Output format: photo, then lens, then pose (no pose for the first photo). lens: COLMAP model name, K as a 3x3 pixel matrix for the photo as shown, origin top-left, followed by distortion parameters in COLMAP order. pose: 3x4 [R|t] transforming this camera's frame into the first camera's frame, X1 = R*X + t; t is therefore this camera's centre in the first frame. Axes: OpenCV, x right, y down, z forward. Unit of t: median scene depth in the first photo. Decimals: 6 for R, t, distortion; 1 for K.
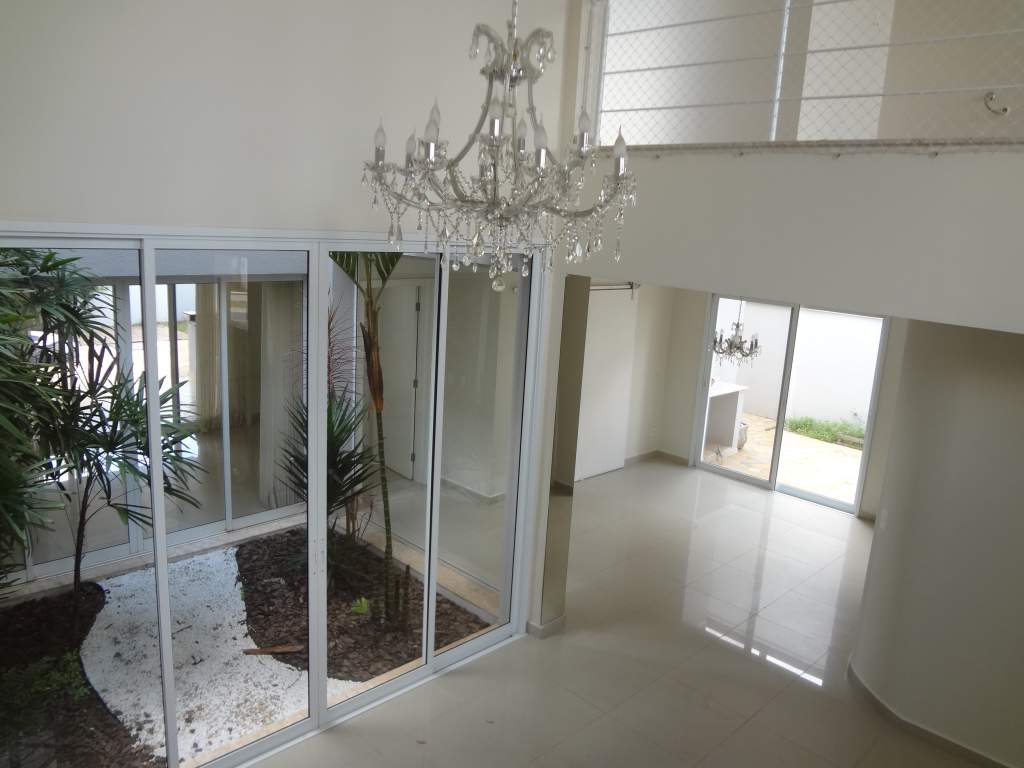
lens RADIAL K [[758.7, 0, 513.5], [0, 758.7, 386.2], [0, 0, 1]] dist [-0.038130, -0.003360]
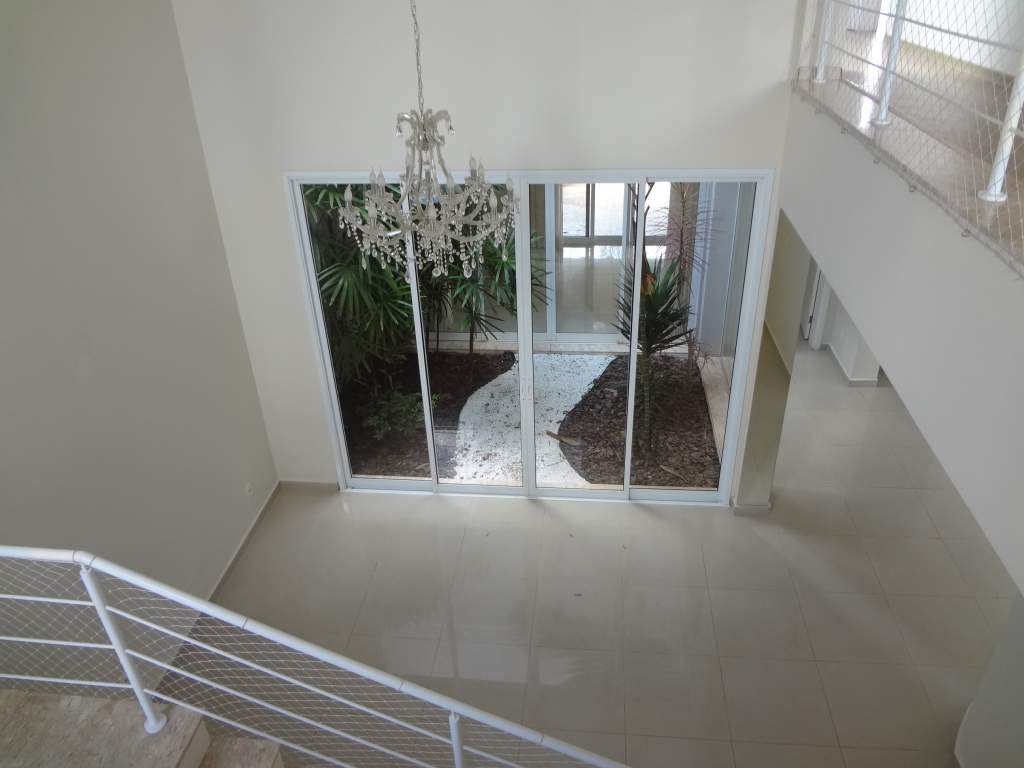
lens RADIAL K [[758.7, 0, 516.2], [0, 758.7, 382.1], [0, 0, 1]] dist [-0.038130, -0.003360]
pose [[0.636547, 0.319580, -0.701909, 0.569812], [-0.098591, 0.936359, 0.336916, -0.211746], [0.764910, -0.145261, 0.627544, 0.051858]]
